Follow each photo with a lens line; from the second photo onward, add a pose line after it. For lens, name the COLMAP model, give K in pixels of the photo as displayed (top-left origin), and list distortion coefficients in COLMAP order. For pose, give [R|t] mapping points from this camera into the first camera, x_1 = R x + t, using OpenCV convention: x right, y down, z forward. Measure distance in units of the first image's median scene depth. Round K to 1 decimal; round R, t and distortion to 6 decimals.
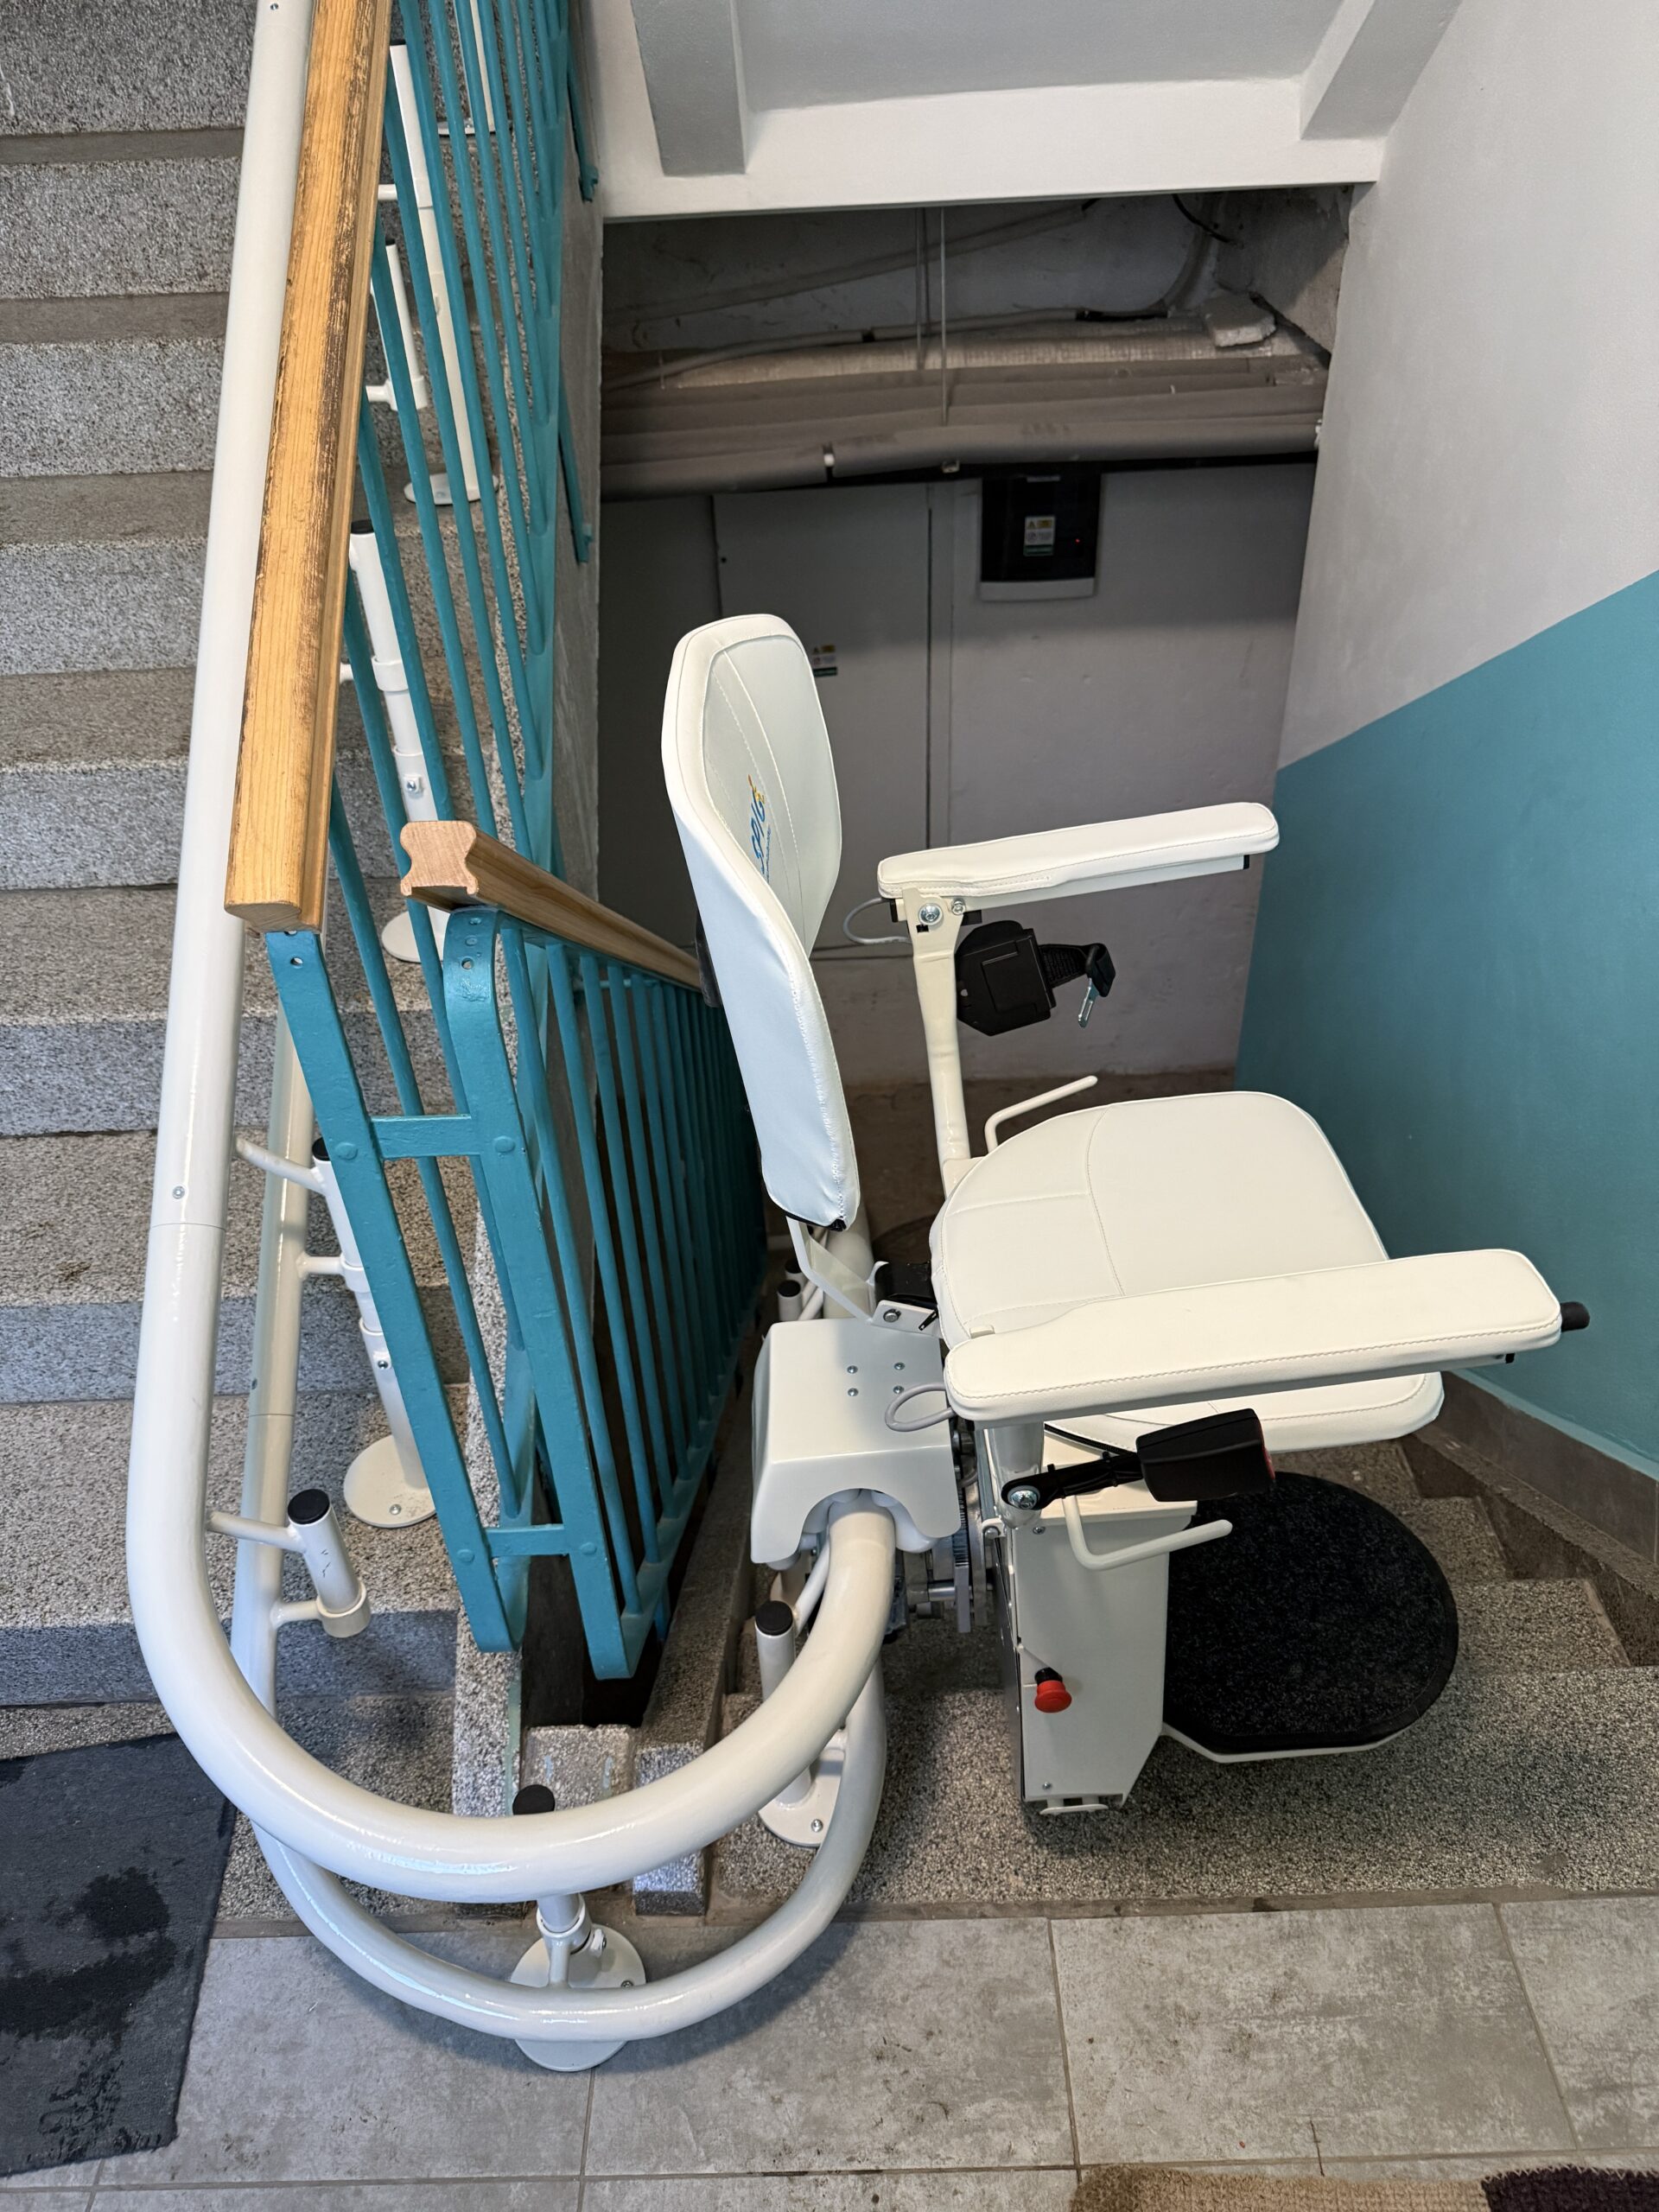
lens RADIAL K [[1546.2, 0, 831.4], [0, 1546.2, 1108.3], [0, 0, 1]] dist [0.010374, -0.025108]
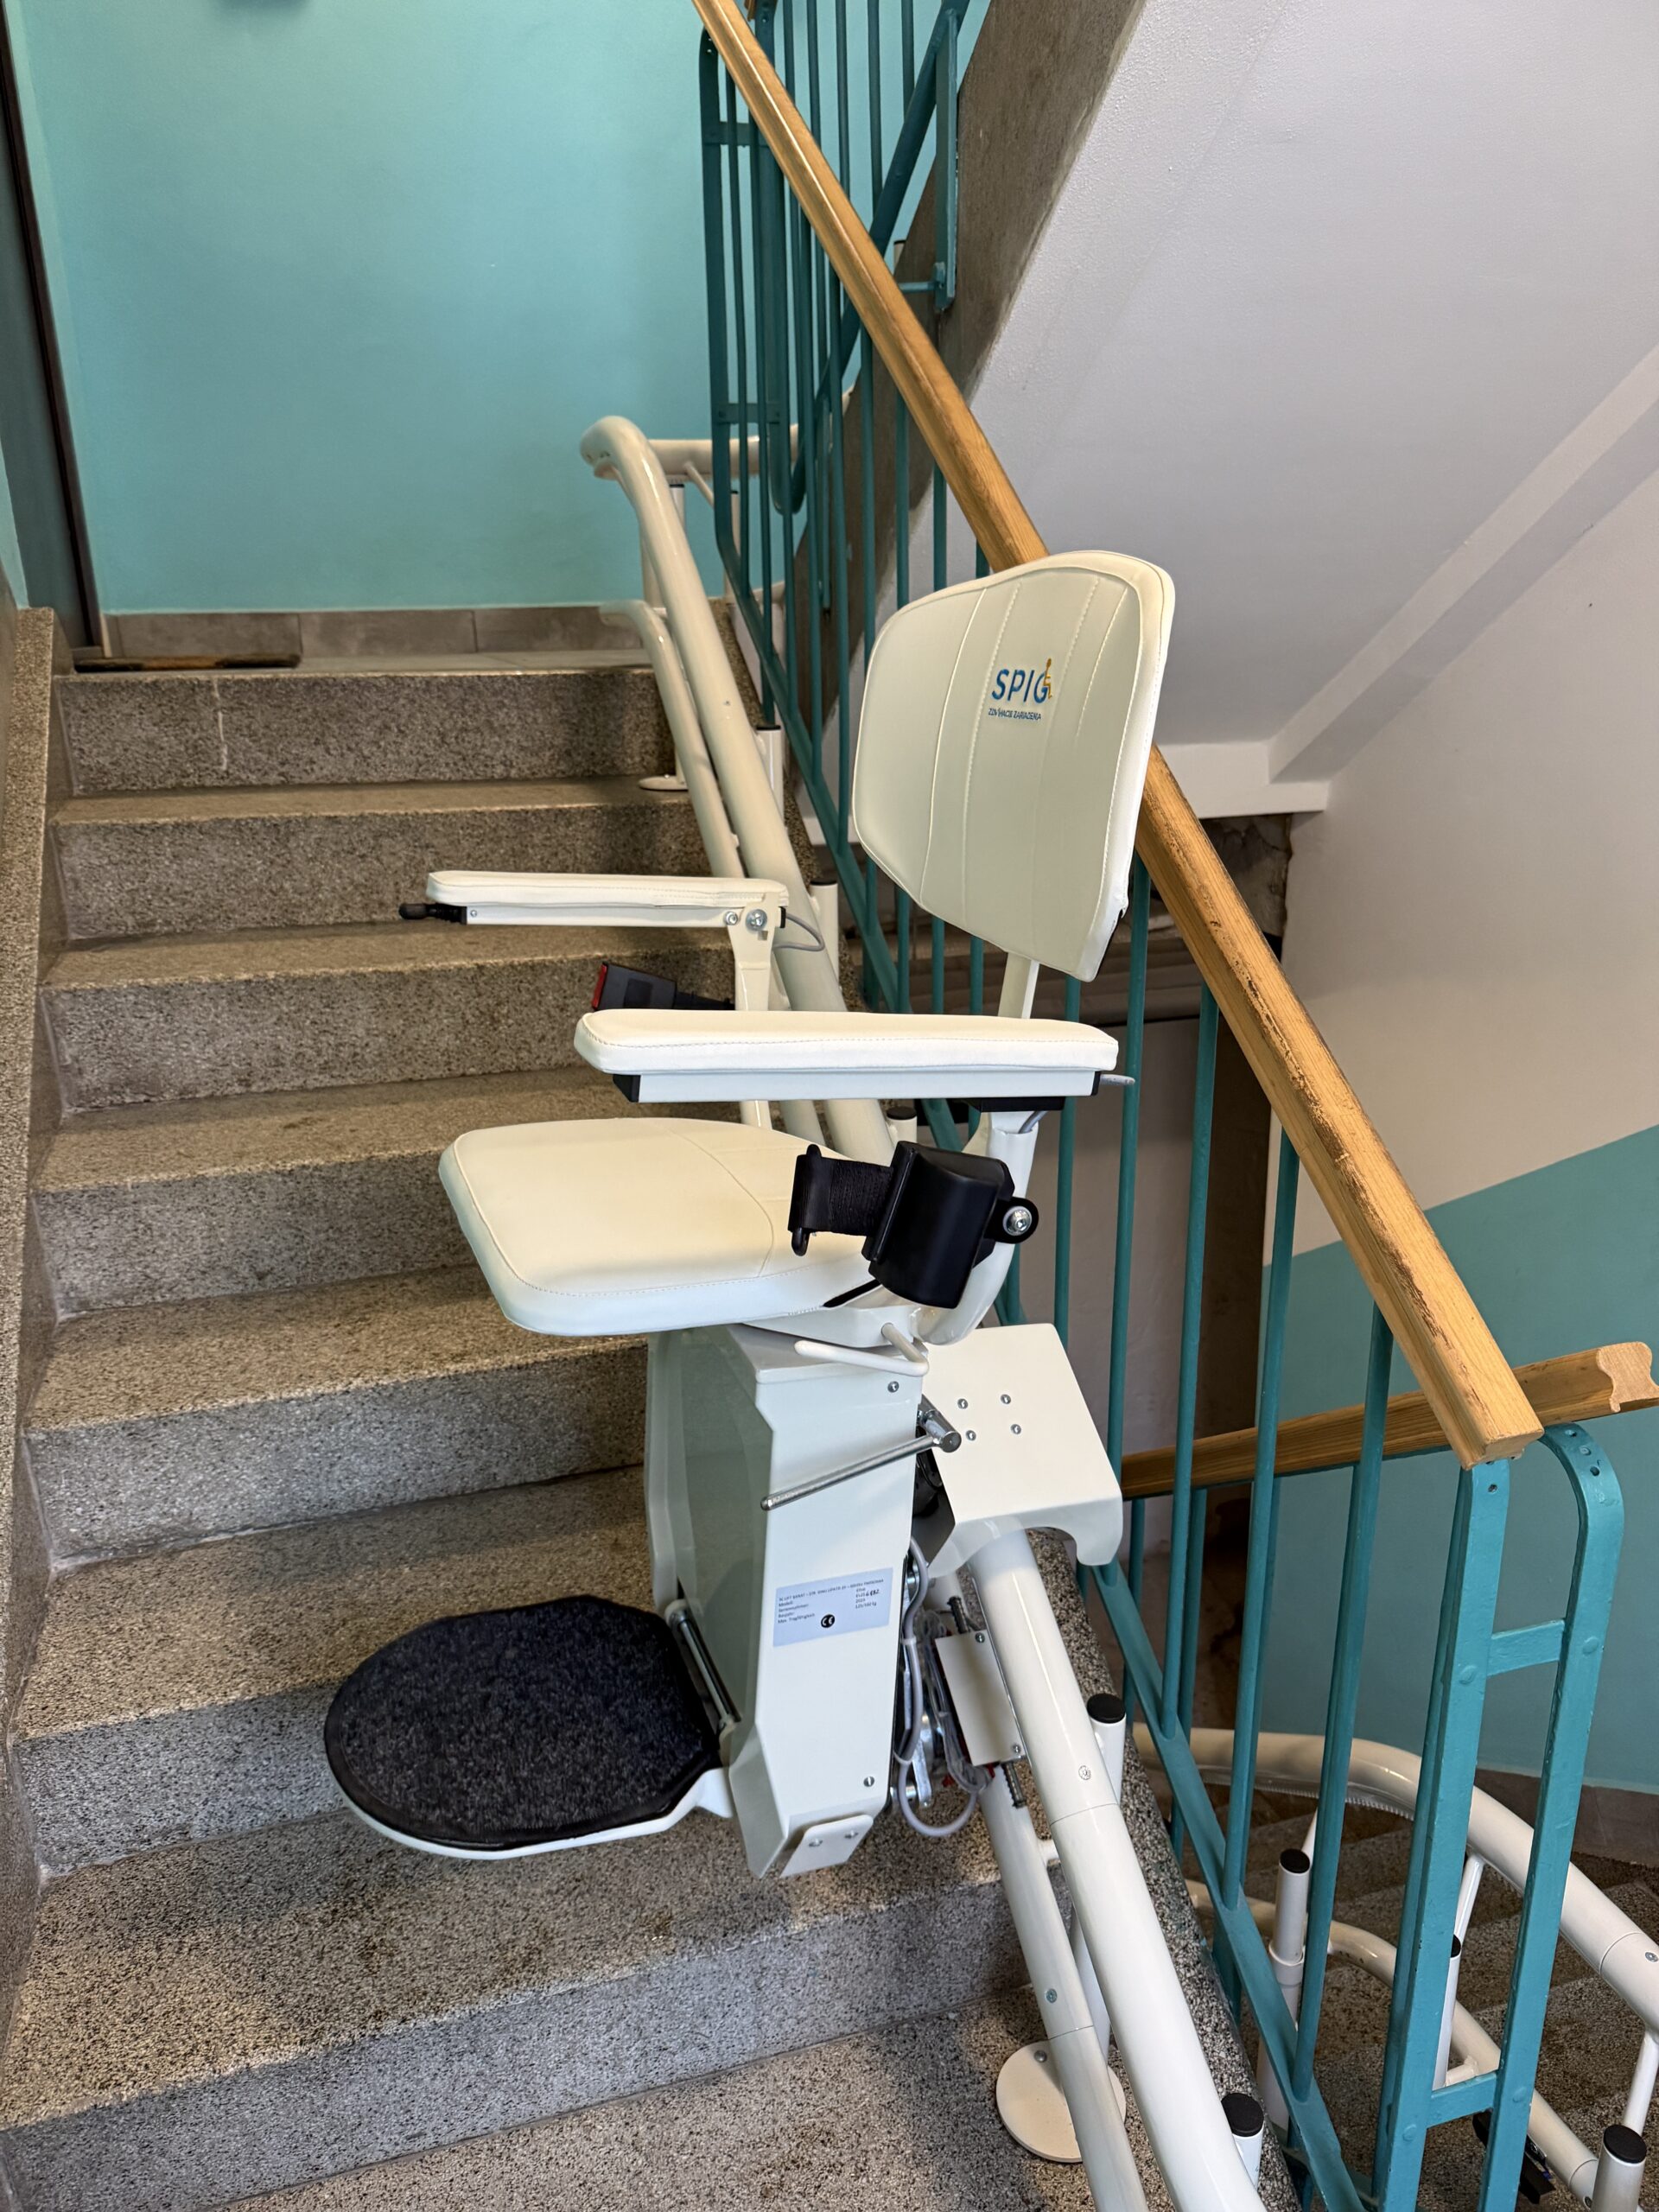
lens RADIAL K [[1546.2, 0, 834.0], [0, 1546.2, 1103.1], [0, 0, 1]] dist [0.010374, -0.025108]
pose [[0.961876, -0.061611, 0.266454, -0.459015], [0.147582, 0.937192, -0.316054, -0.030510], [-0.230246, 0.343329, 0.910556, 0.007169]]
